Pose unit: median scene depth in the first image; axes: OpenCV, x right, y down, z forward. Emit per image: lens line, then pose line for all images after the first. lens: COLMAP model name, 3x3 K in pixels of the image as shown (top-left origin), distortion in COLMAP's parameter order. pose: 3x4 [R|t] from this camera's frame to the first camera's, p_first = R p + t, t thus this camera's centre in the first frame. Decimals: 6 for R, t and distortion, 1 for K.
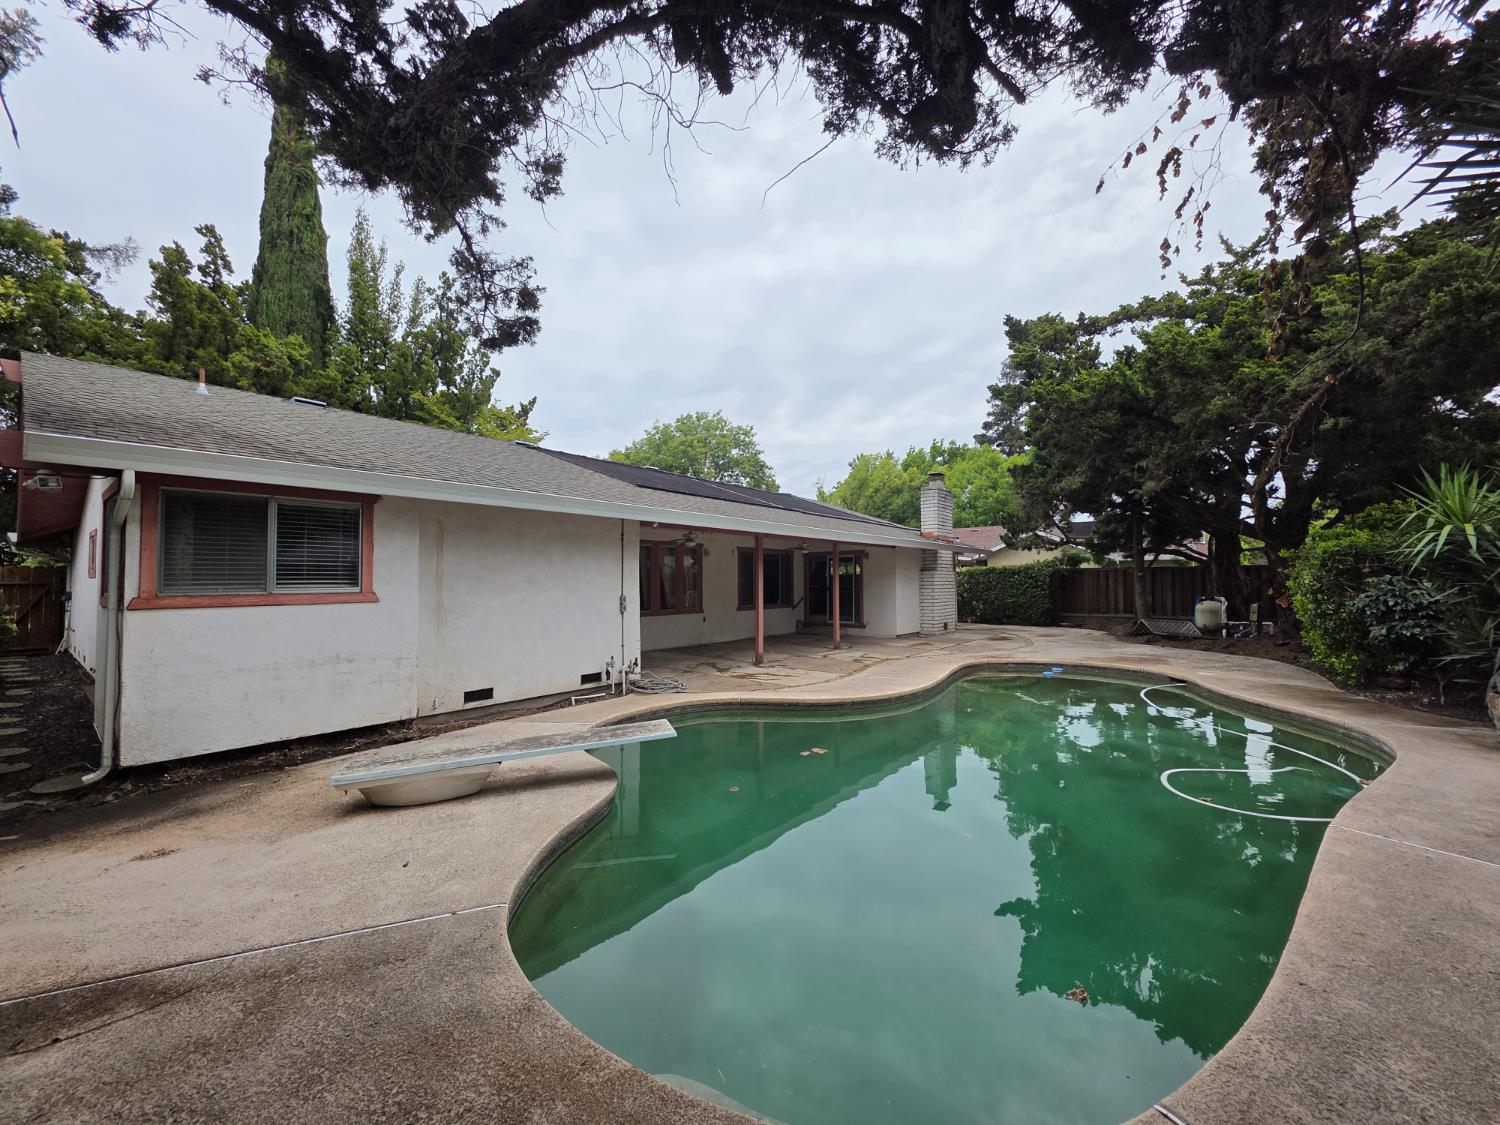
lens RADIAL K [[602.7, 0, 749.1], [0, 602.7, 561.1], [0, 0, 1]] dist [0.003406, 0.000078]
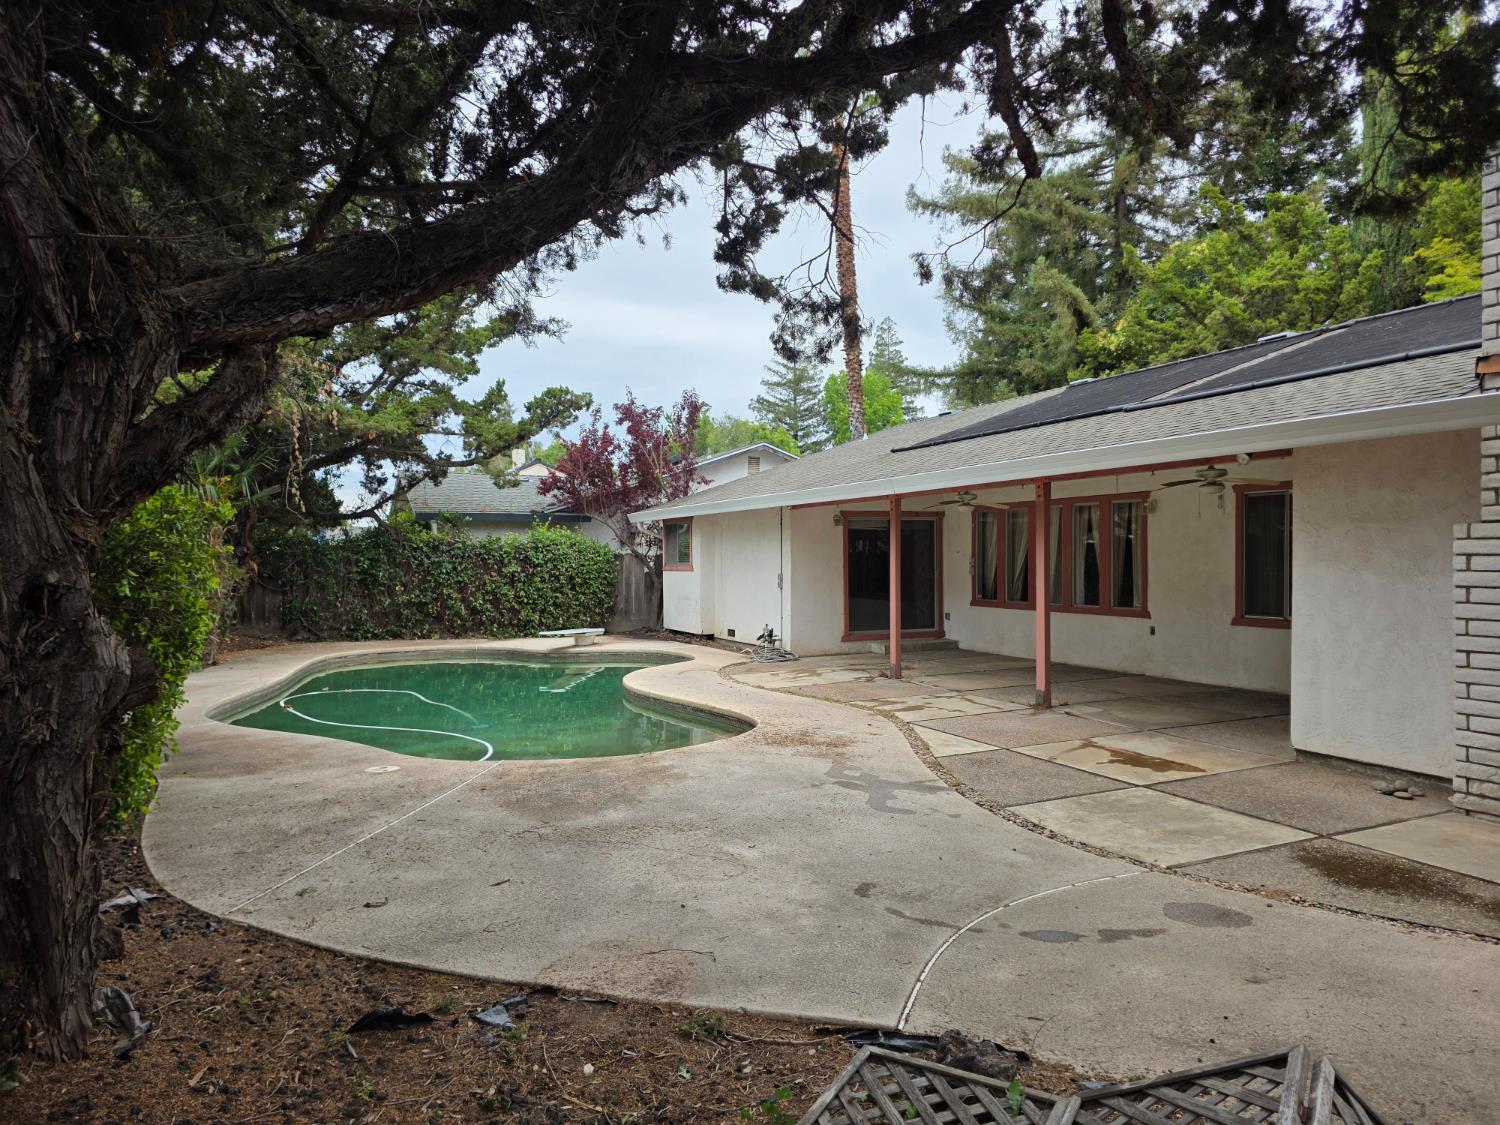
lens RADIAL K [[1012.6, 0, 749.8], [0, 1012.6, 563.4], [0, 0, 1]] dist [0.068720, -0.056782]
pose [[-0.477053, -0.001457, -0.878873, 1.016378], [0.030271, 0.999378, -0.018087, 0.045284], [0.878353, -0.035233, -0.476713, 1.240414]]
